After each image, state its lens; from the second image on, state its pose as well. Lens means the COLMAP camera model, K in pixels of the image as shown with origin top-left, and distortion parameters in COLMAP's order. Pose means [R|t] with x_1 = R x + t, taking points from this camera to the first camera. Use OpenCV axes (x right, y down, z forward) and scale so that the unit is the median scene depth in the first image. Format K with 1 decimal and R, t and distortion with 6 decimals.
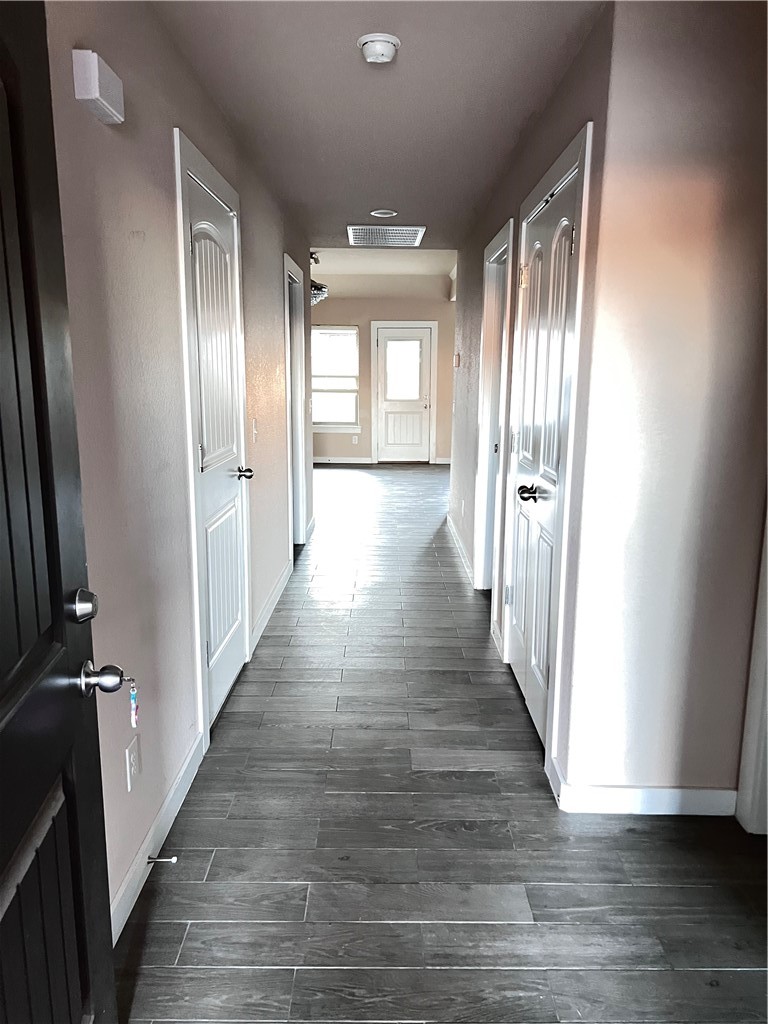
lens RADIAL K [[780.8, 0, 384.1], [0, 780.8, 514.5], [0, 0, 1]] dist [0.062138, -0.069332]
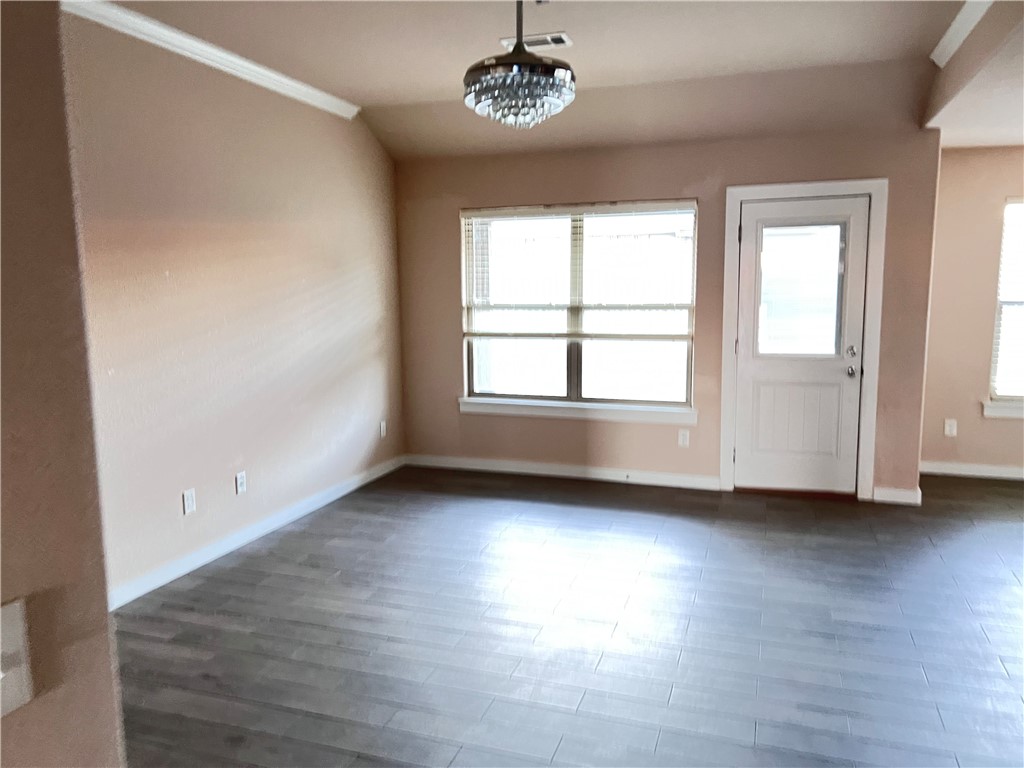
lens RADIAL K [[780.8, 0, 506.5], [0, 780.8, 383.1], [0, 0, 1]] dist [0.062138, -0.069332]
pose [[0.937359, 0.029544, -0.347109, 0.025663], [-0.051280, 0.997245, -0.053599, -0.099265], [0.344569, 0.068042, 0.936292, 0.524143]]
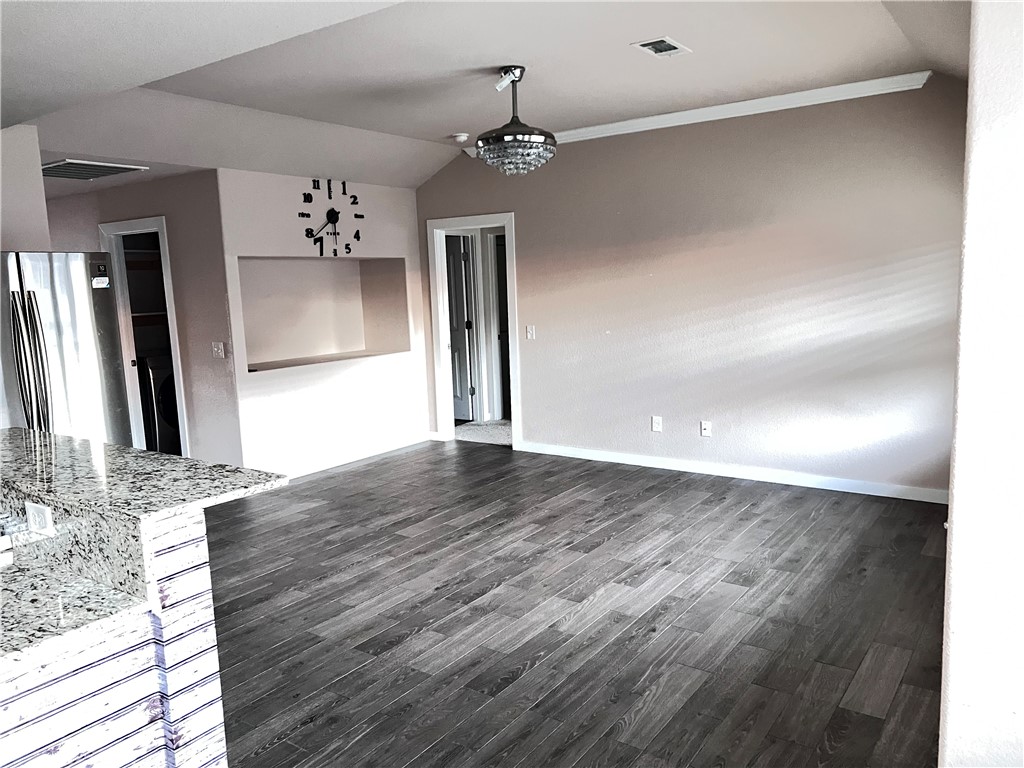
lens RADIAL K [[780.8, 0, 528.2], [0, 780.8, 372.8], [0, 0, 1]] dist [0.062138, -0.069332]
pose [[-0.598462, 0.111289, -0.793384, 0.224962], [-0.124302, 0.965414, 0.229182, -0.193737], [0.791450, 0.235776, -0.563930, 0.989402]]
